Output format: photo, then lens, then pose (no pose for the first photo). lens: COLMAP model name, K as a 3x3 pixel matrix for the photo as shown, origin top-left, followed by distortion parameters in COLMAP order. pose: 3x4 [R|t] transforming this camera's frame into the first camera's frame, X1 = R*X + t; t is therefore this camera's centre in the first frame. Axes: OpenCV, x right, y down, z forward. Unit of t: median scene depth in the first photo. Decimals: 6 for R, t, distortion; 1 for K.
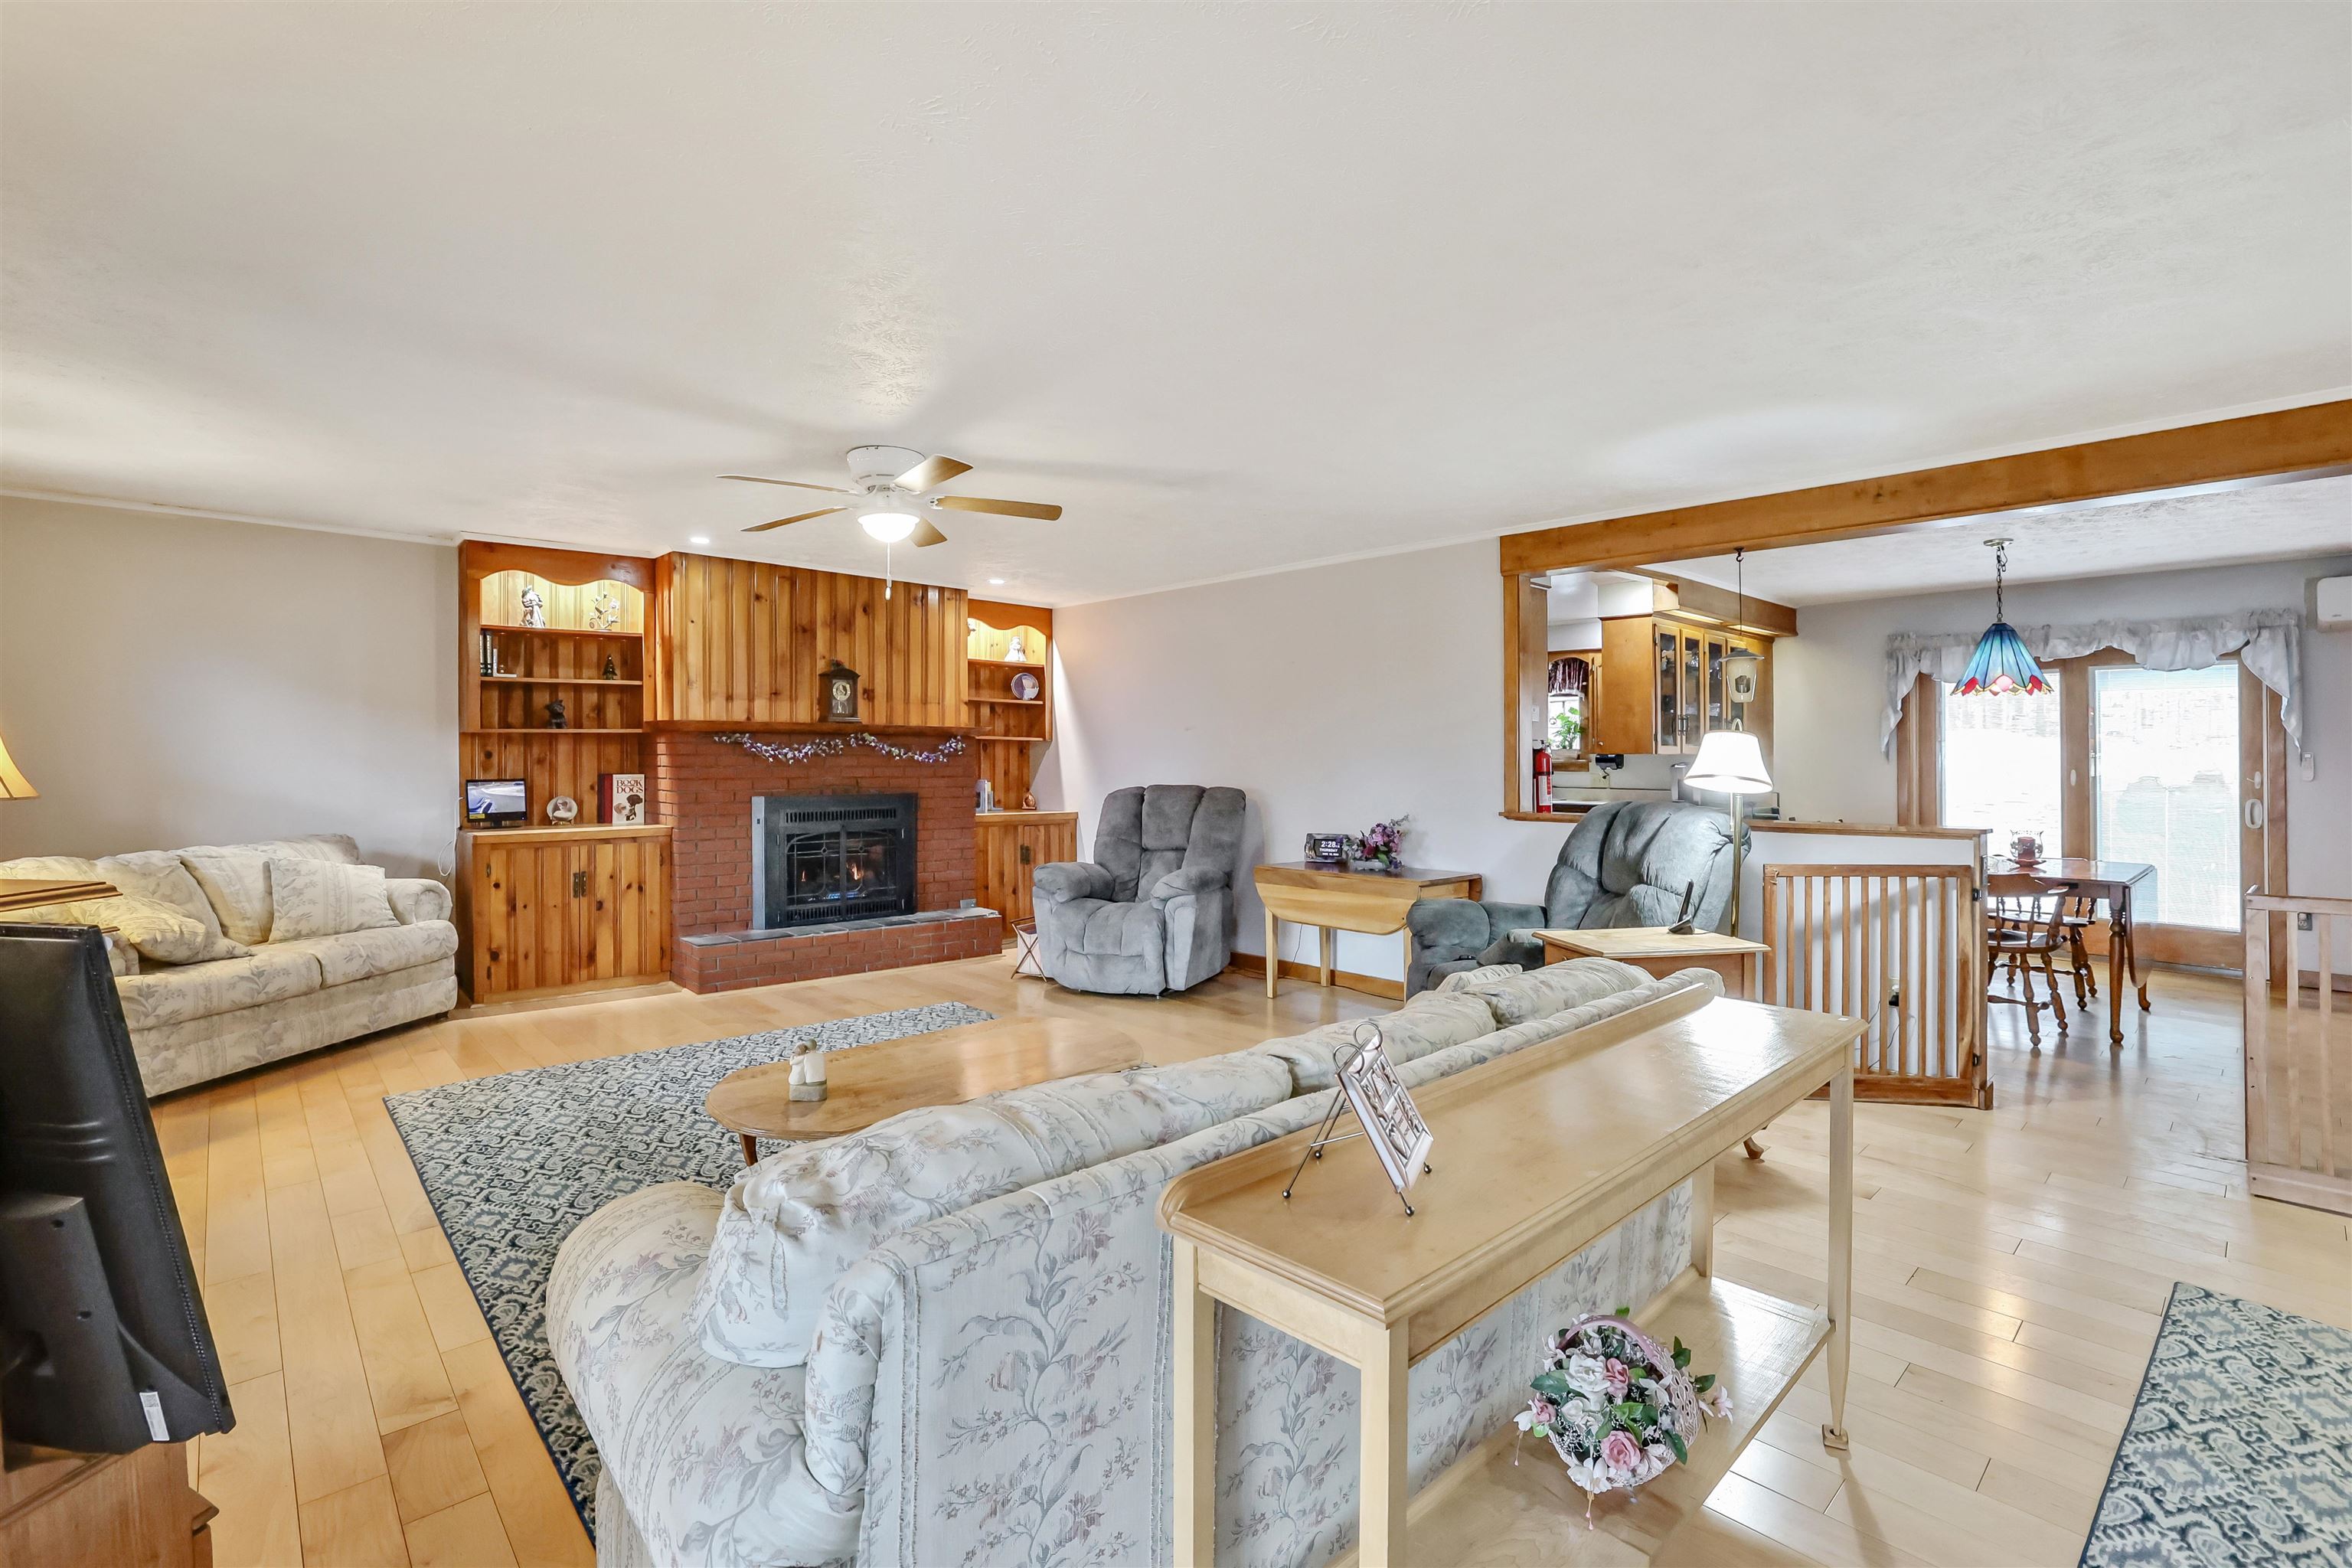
lens RADIAL K [[1060.4, 0, 1185.1], [0, 1060.4, 771.5], [0, 0, 1]] dist [-0.029629, 0.011102]
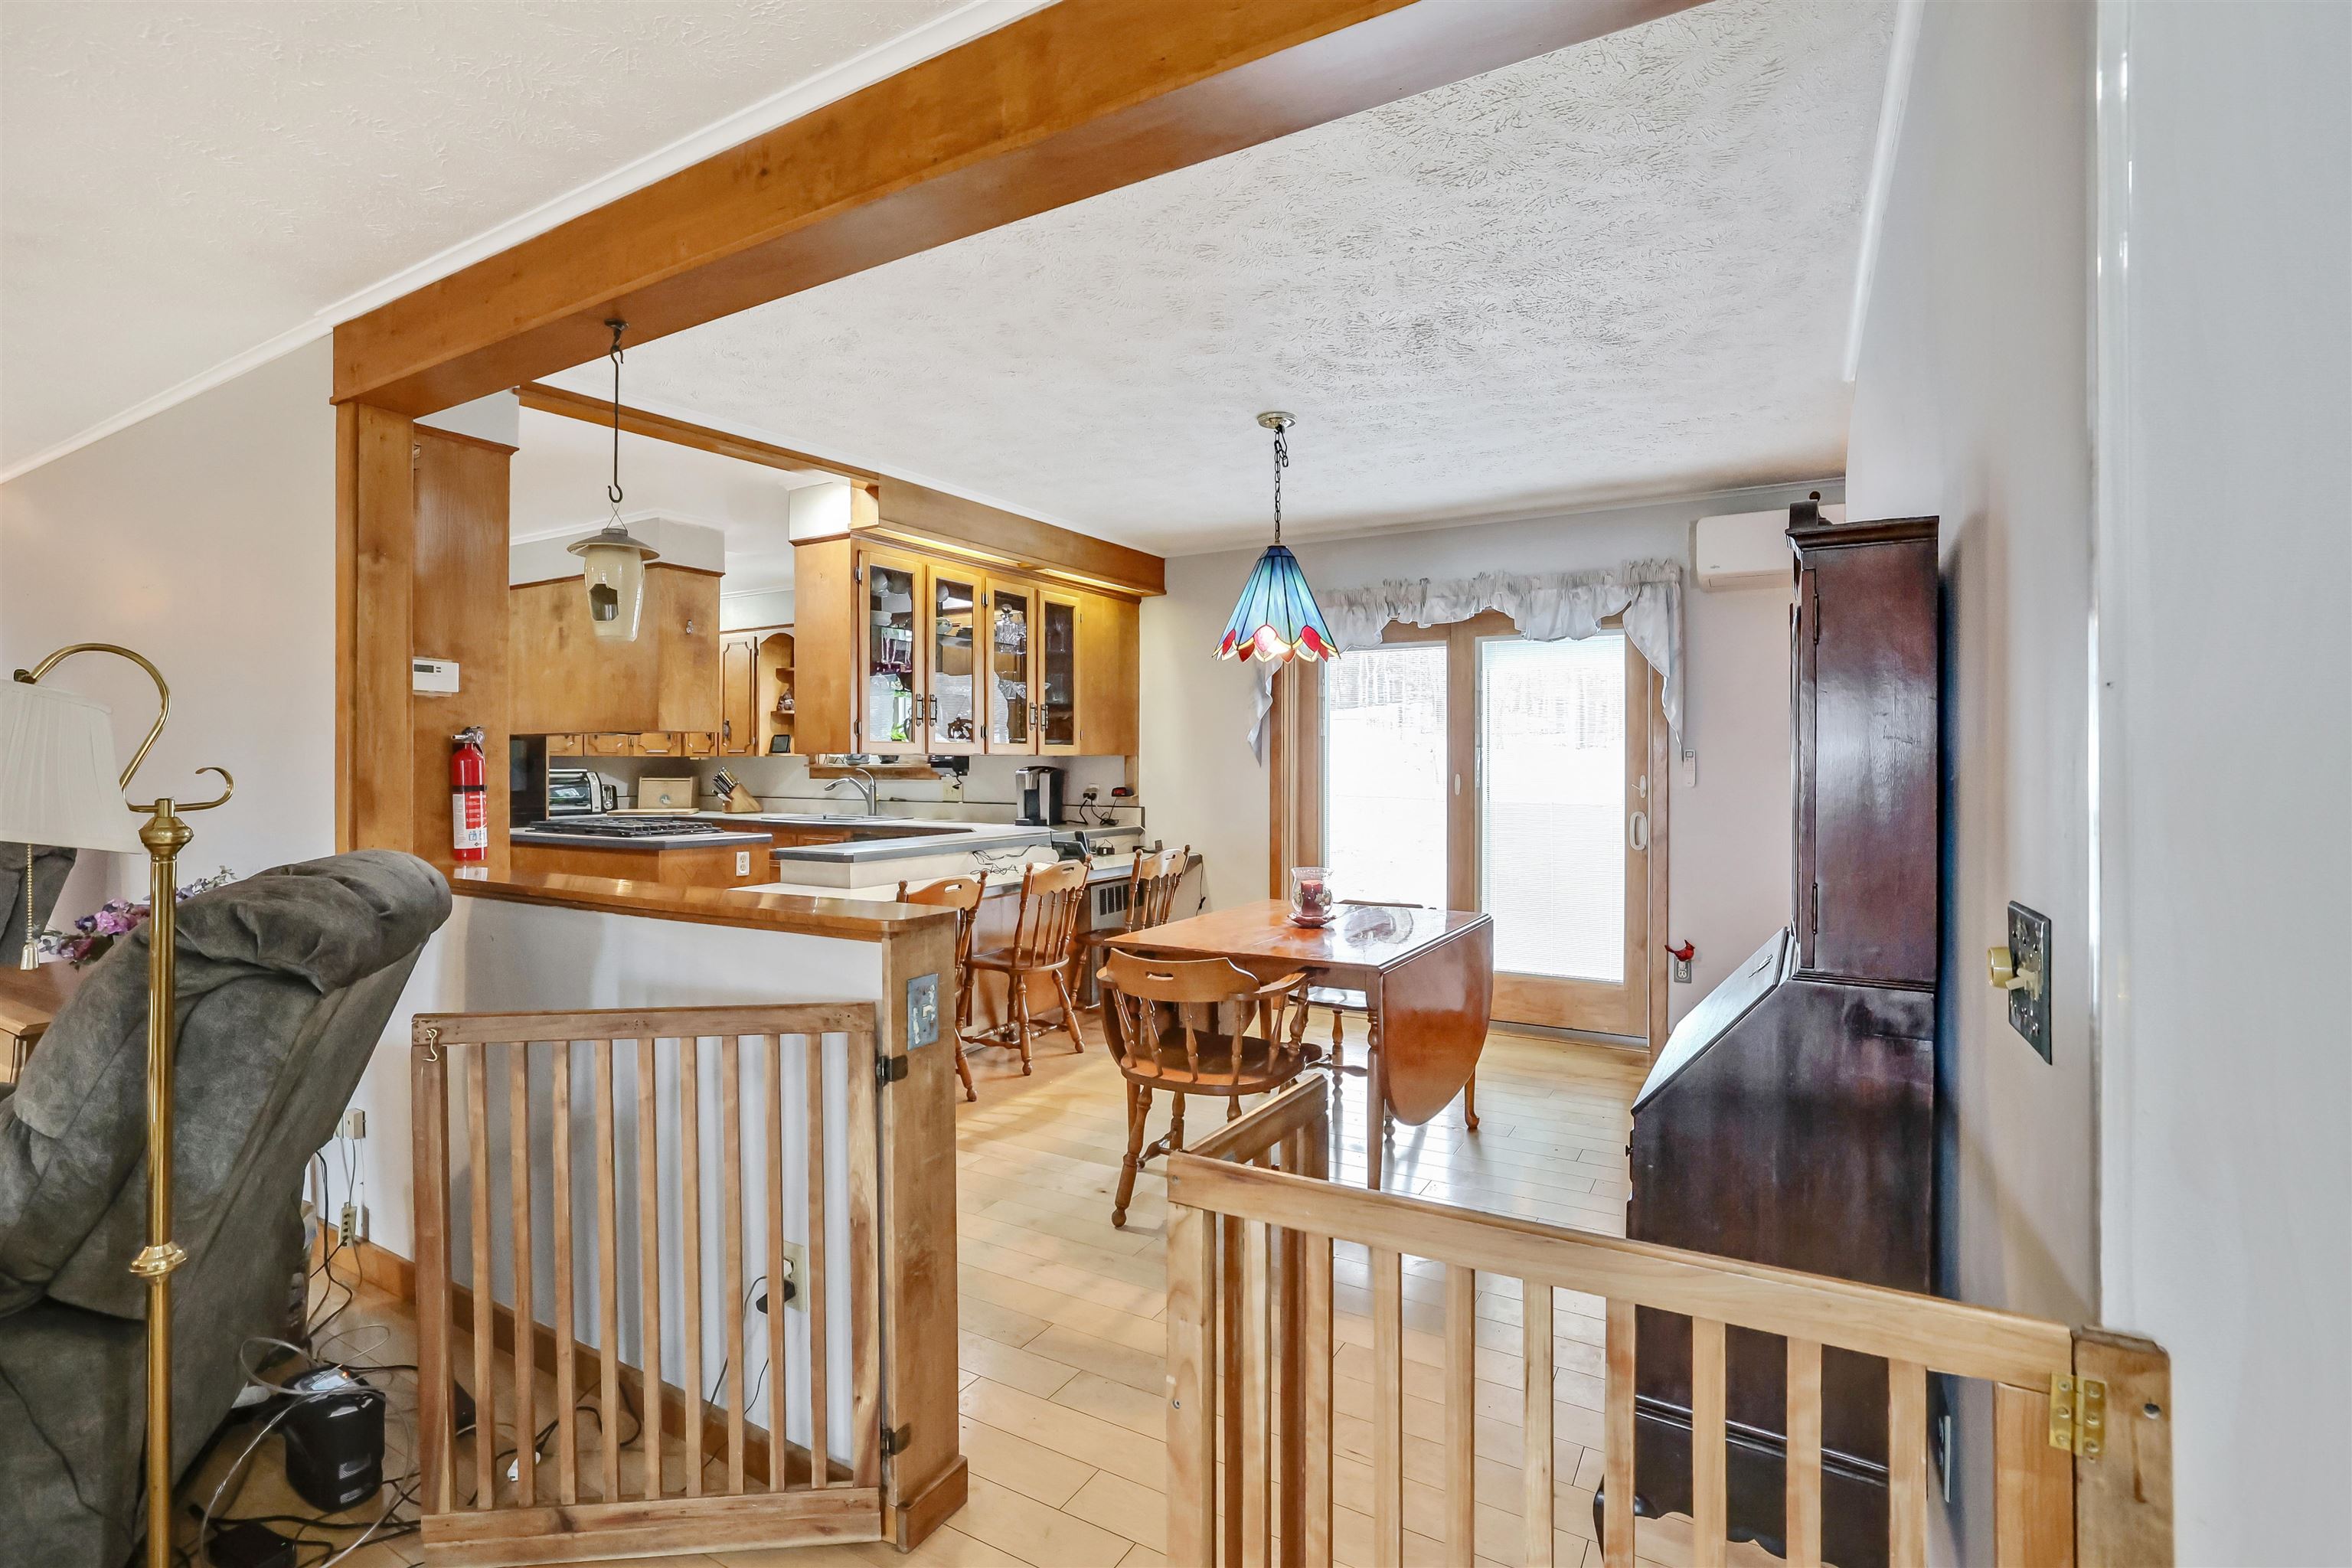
lens RADIAL K [[1104.7, 0, 1136.6], [0, 1104.7, 761.5], [0, 0, 1]] dist [-0.003651, 0.005865]
pose [[0.957823, -0.005831, 0.287300, 0.421392], [0.009438, 0.999893, -0.011171, -0.001355], [-0.287204, 0.013412, 0.957775, 0.312155]]
